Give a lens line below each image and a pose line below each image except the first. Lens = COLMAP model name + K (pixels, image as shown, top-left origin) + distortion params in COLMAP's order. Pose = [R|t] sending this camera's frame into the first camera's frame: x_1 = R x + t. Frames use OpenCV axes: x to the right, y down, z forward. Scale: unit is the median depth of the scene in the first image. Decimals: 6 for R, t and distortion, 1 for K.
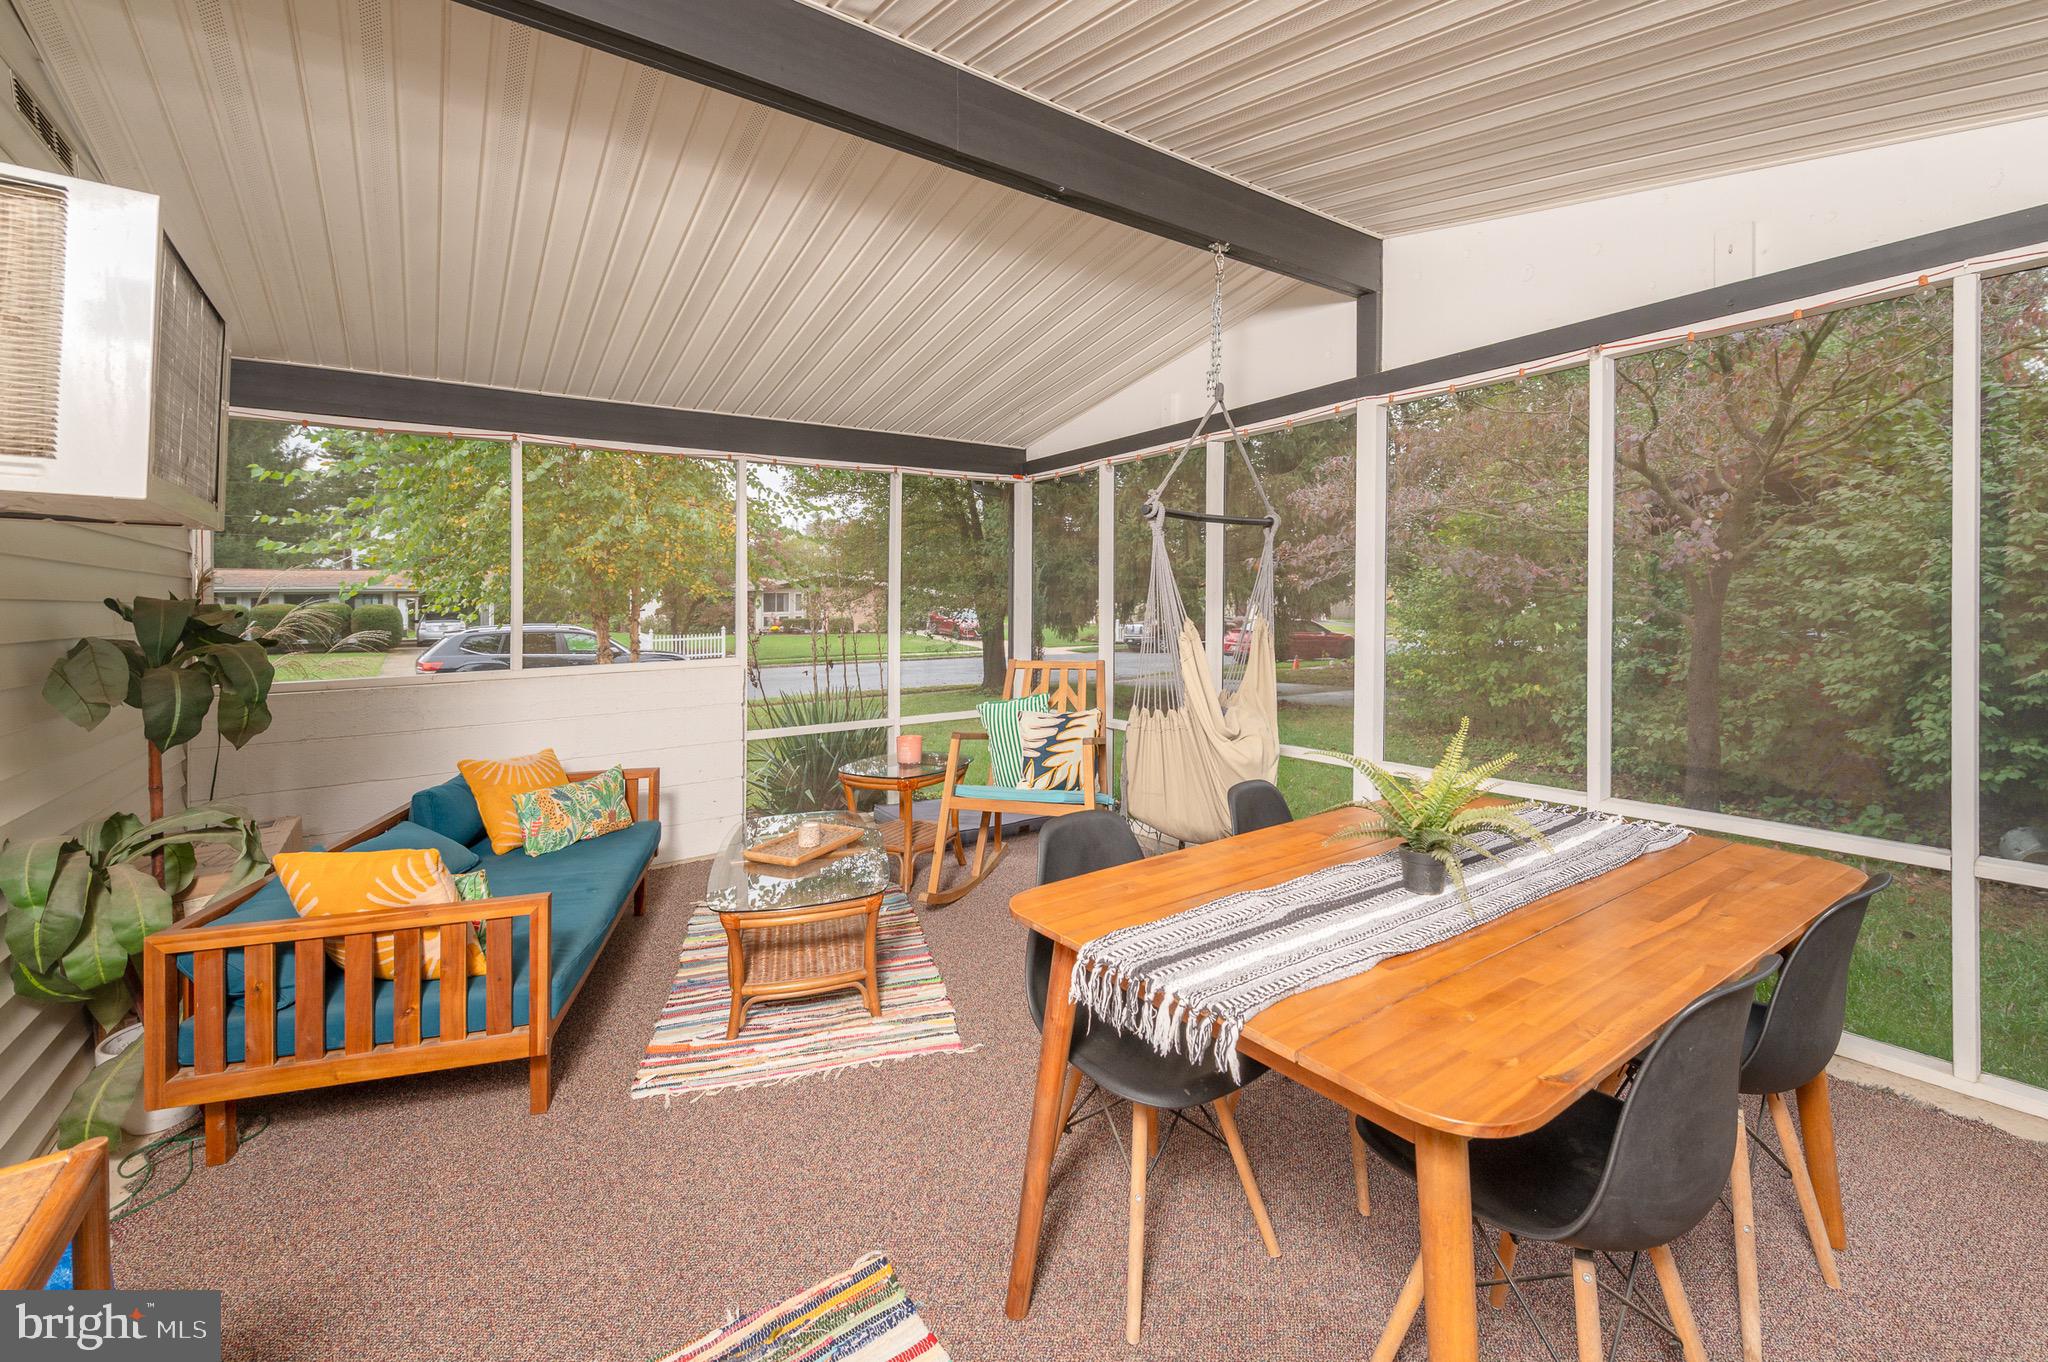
lens RADIAL K [[831.4, 0, 1020.3], [0, 831.4, 639.6], [0, 0, 1]] dist [0.012011, -0.004552]
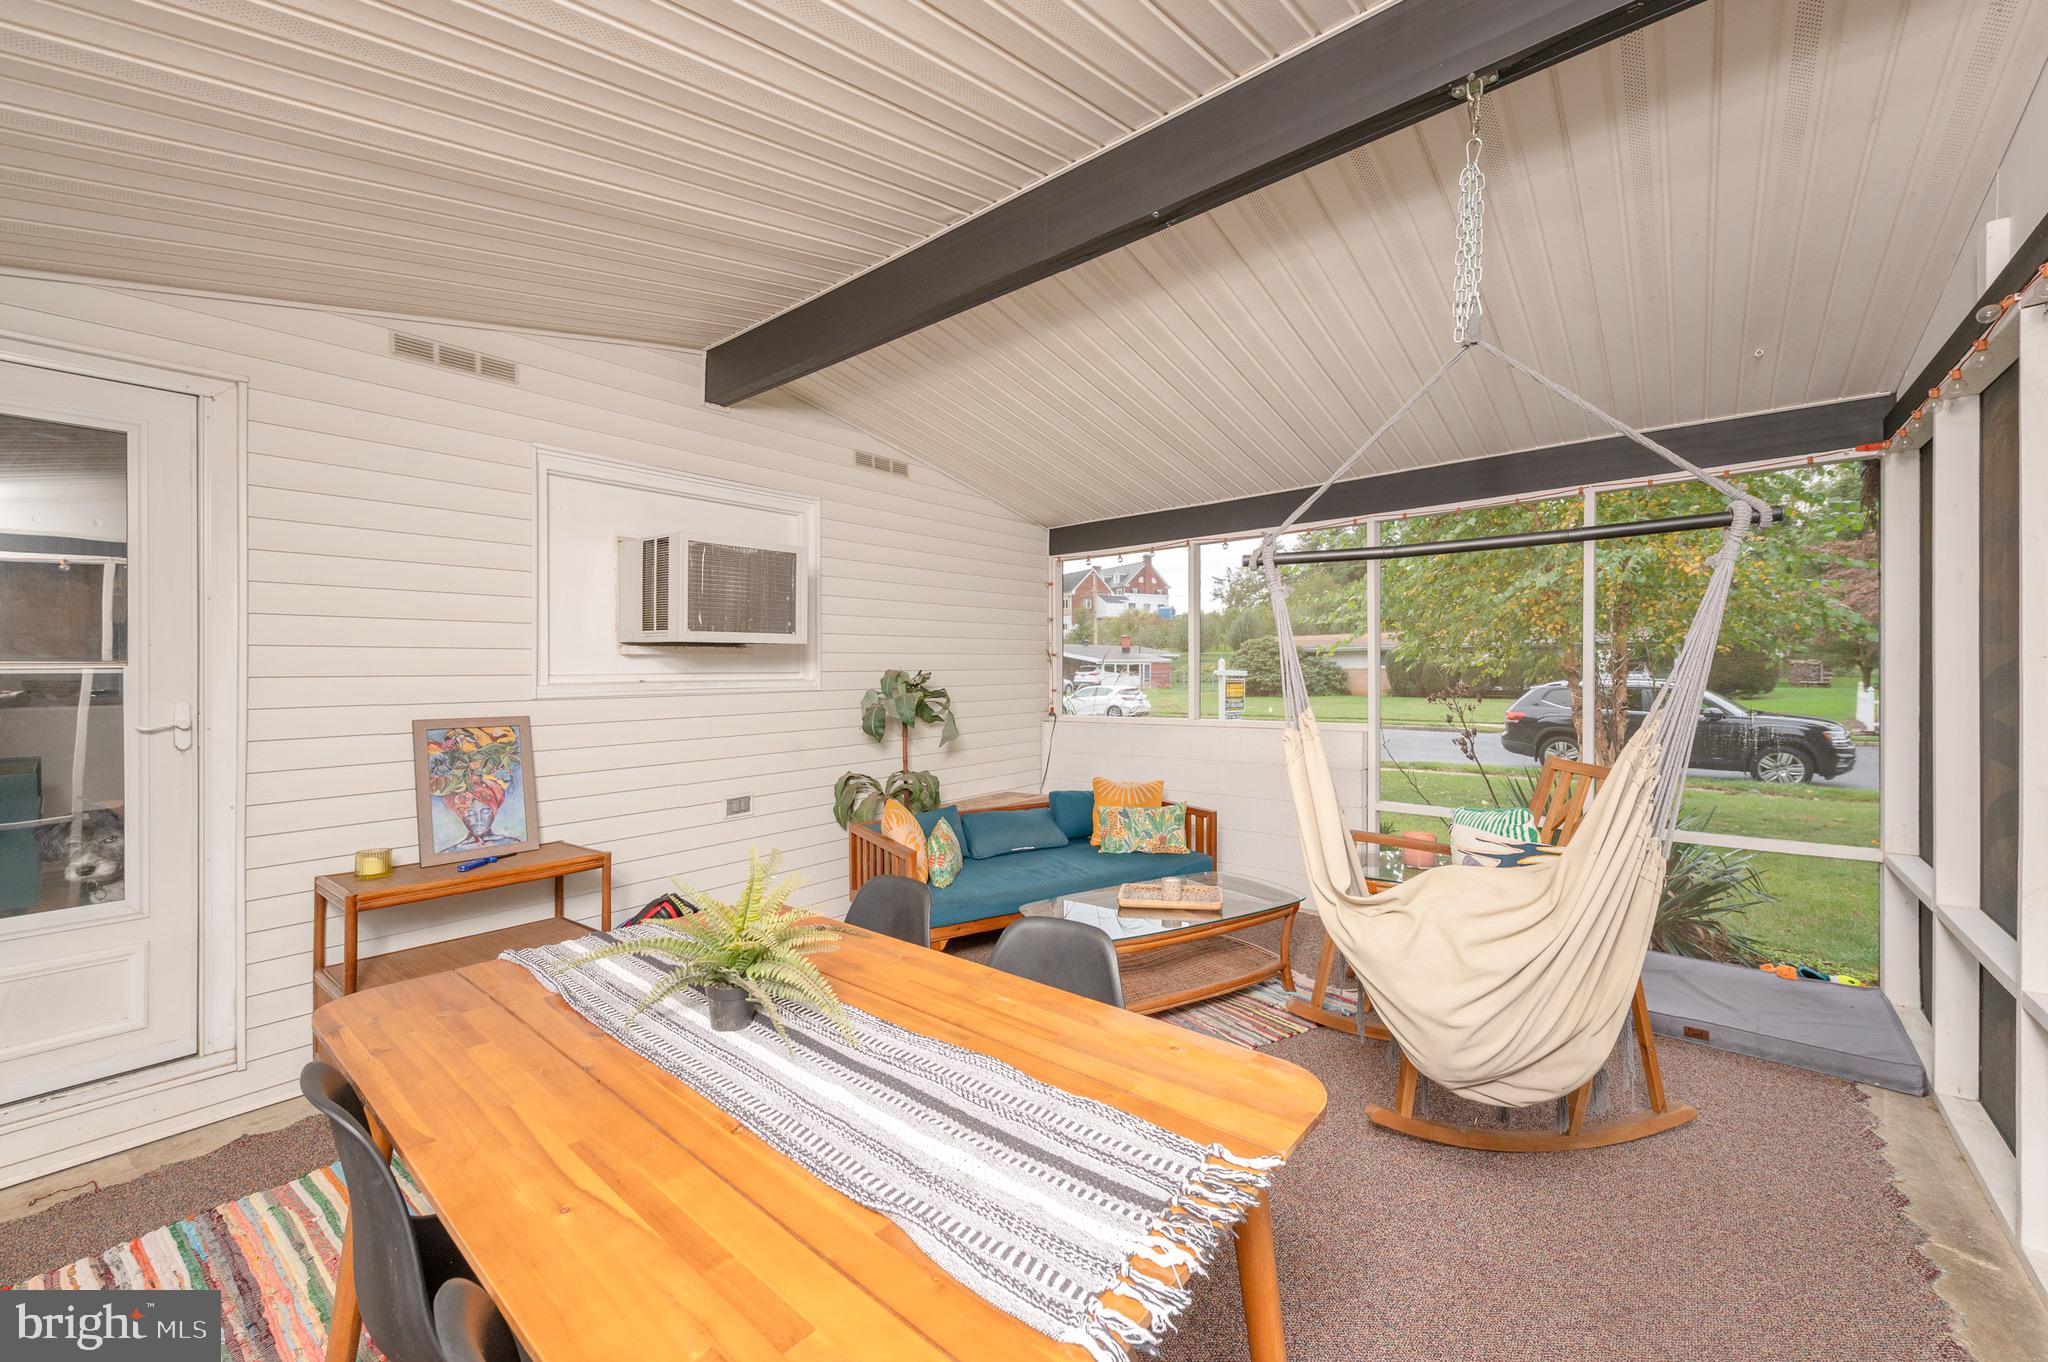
lens RADIAL K [[802.7, 0, 1024.0], [0, 802.7, 681.0], [0, 0, 1]] dist [-0.015254, -0.000179]
pose [[0.266532, 0.019141, -0.963636, 0.624993], [-0.025607, 0.999590, 0.012772, -0.038012], [0.963486, 0.021272, 0.266913, 0.483066]]
